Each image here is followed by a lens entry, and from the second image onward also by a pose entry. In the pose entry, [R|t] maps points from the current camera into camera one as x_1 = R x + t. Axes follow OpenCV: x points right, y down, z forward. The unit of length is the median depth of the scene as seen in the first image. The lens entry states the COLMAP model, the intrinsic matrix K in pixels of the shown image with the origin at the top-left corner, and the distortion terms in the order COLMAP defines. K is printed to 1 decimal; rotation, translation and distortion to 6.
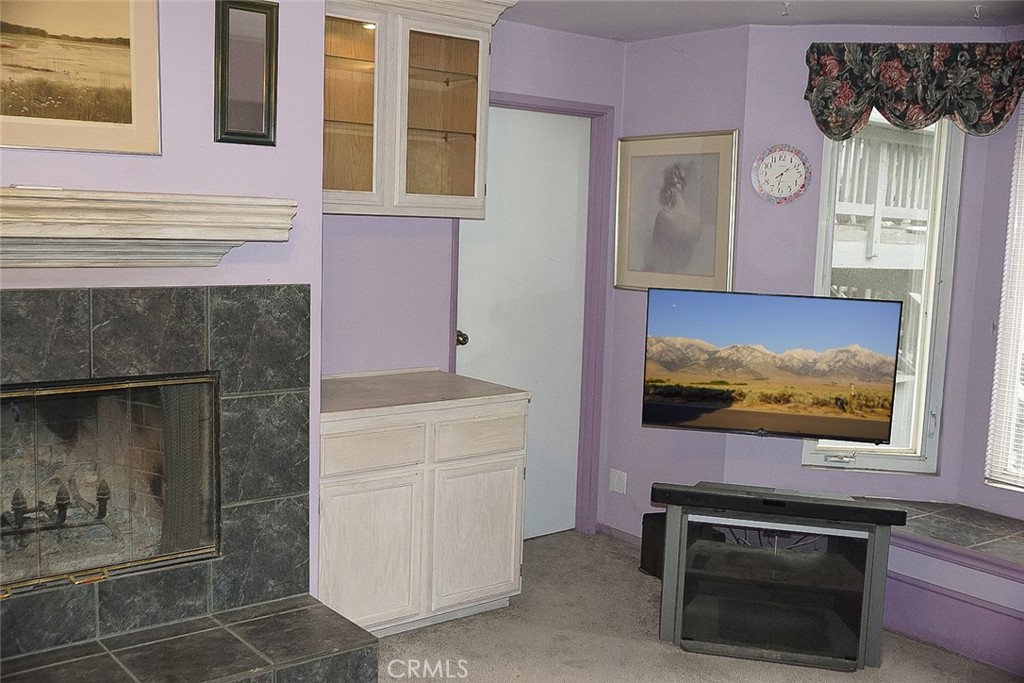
lens RADIAL K [[1045.5, 0, 512.0], [0, 1045.5, 341.5], [0, 0, 1]] dist [-0.012698, -0.000242]
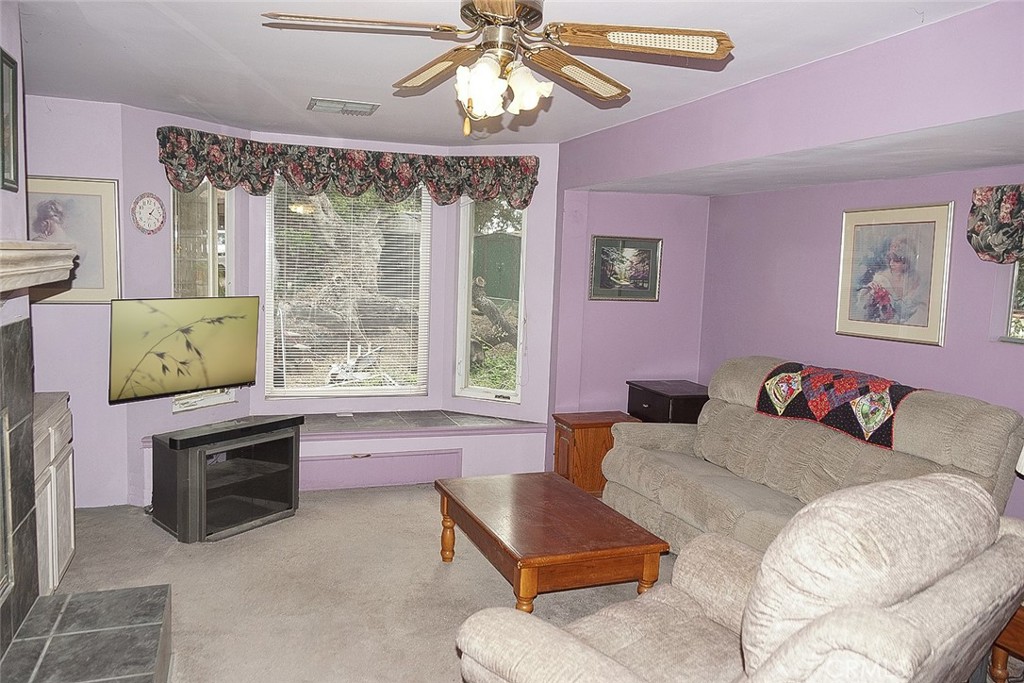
lens RADIAL K [[790.8, 0, 512.0], [0, 790.8, 341.5], [0, 0, 1]] dist [-0.003313, 0.001799]
pose [[0.321598, -0.123538, 0.938783, -0.833218], [0.086312, 0.991149, 0.100862, -0.072460], [-0.942934, 0.048591, 0.329414, 0.252405]]
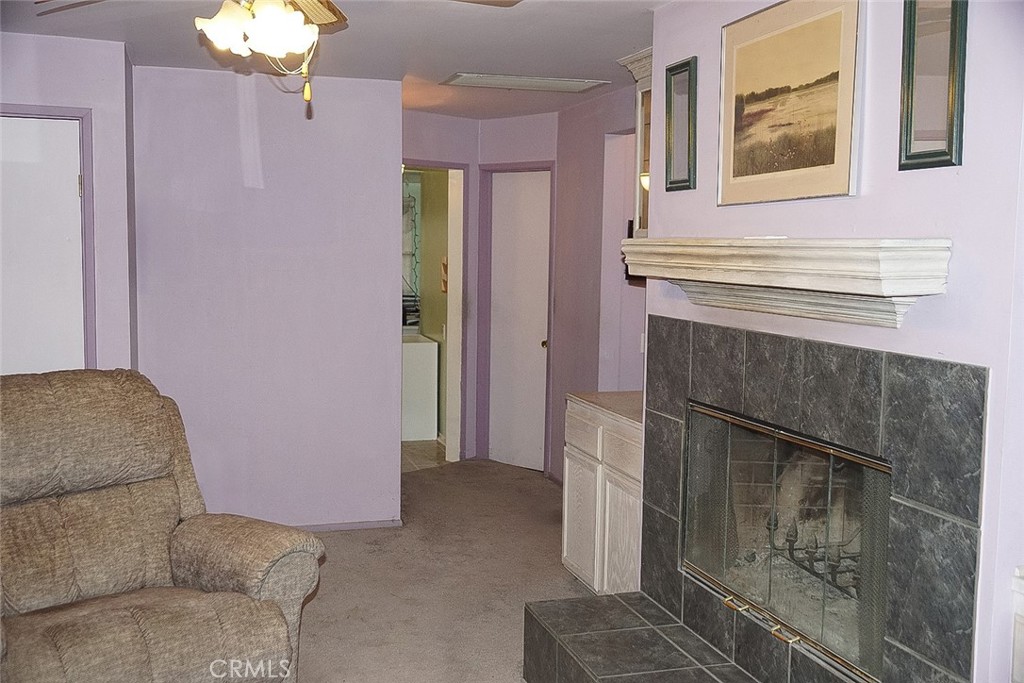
lens RADIAL K [[1045.5, 0, 512.0], [0, 1045.5, 341.5], [0, 0, 1]] dist [-0.012698, -0.000242]
pose [[-0.361198, 0.046984, -0.931305, 0.527810], [-0.138280, 0.984989, 0.103323, -0.098861], [0.922179, 0.166101, -0.349279, 0.965729]]
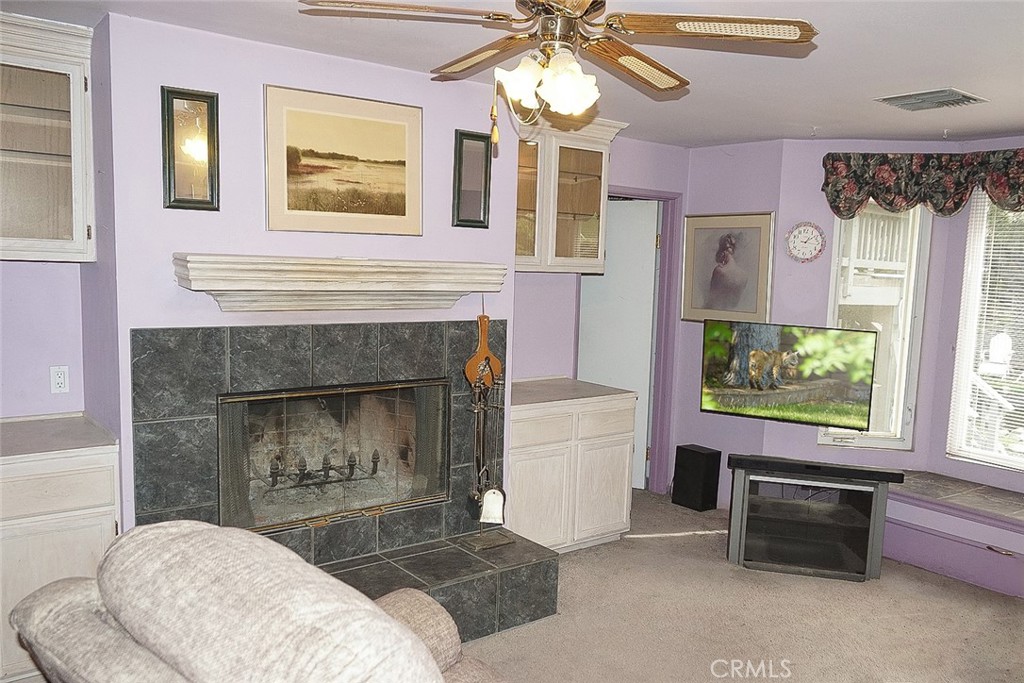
lens RADIAL K [[819.5, 0, 533.6], [0, 819.5, 355.3], [0, 0, 1]] dist [-0.015717, 0.007698]
pose [[0.999981, 0.001221, -0.006105, -0.149741], [-0.001240, 0.999994, -0.003178, 0.000166], [0.006101, 0.003186, 0.999976, -0.181519]]
